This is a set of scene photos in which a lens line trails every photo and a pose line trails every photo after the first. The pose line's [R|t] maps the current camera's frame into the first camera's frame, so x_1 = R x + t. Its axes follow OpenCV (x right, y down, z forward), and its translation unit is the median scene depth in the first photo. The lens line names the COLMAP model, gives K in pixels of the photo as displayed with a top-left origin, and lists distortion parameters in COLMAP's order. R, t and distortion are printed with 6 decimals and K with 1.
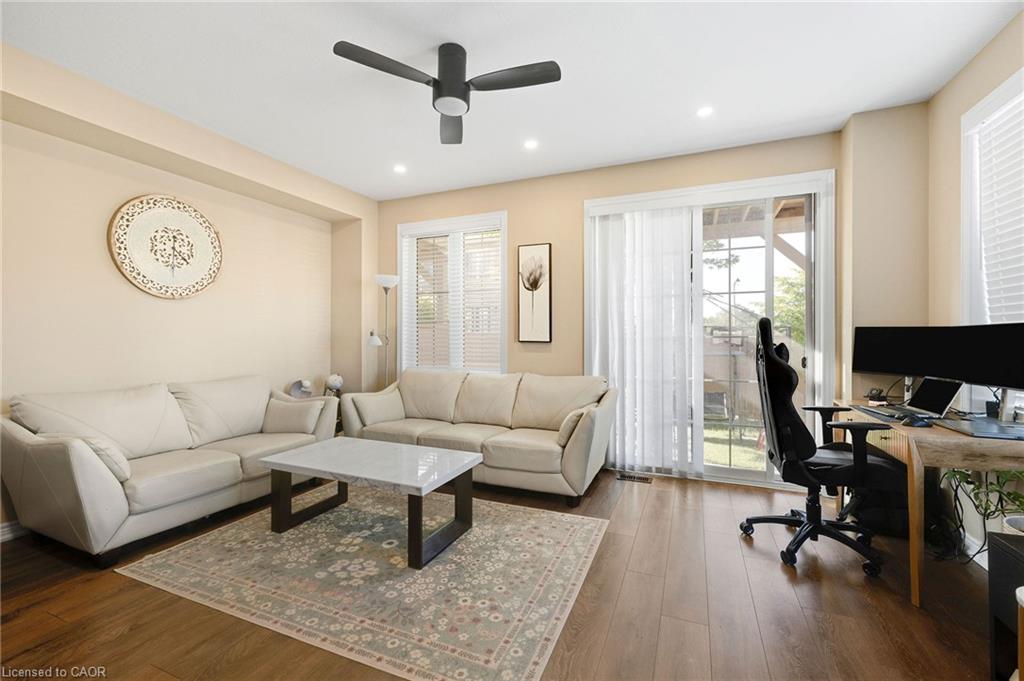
lens RADIAL K [[412.8, 0, 512.0], [0, 412.8, 340.5], [0, 0, 1]] dist [-0.001731, -0.000223]
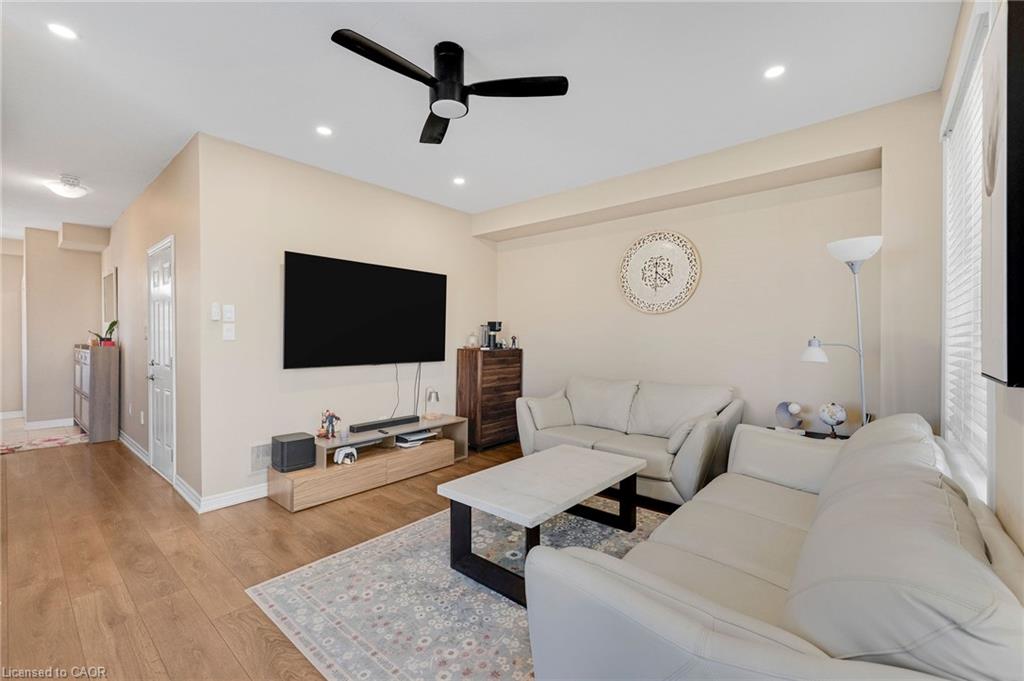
lens RADIAL K [[412.8, 0, 512.0], [0, 412.8, 340.5], [0, 0, 1]] dist [-0.001731, -0.000223]
pose [[-0.268542, 0.002824, -0.963264, 0.708101], [-0.012742, 0.999898, 0.006484, -0.033559], [0.963184, 0.014015, -0.268478, 1.341310]]
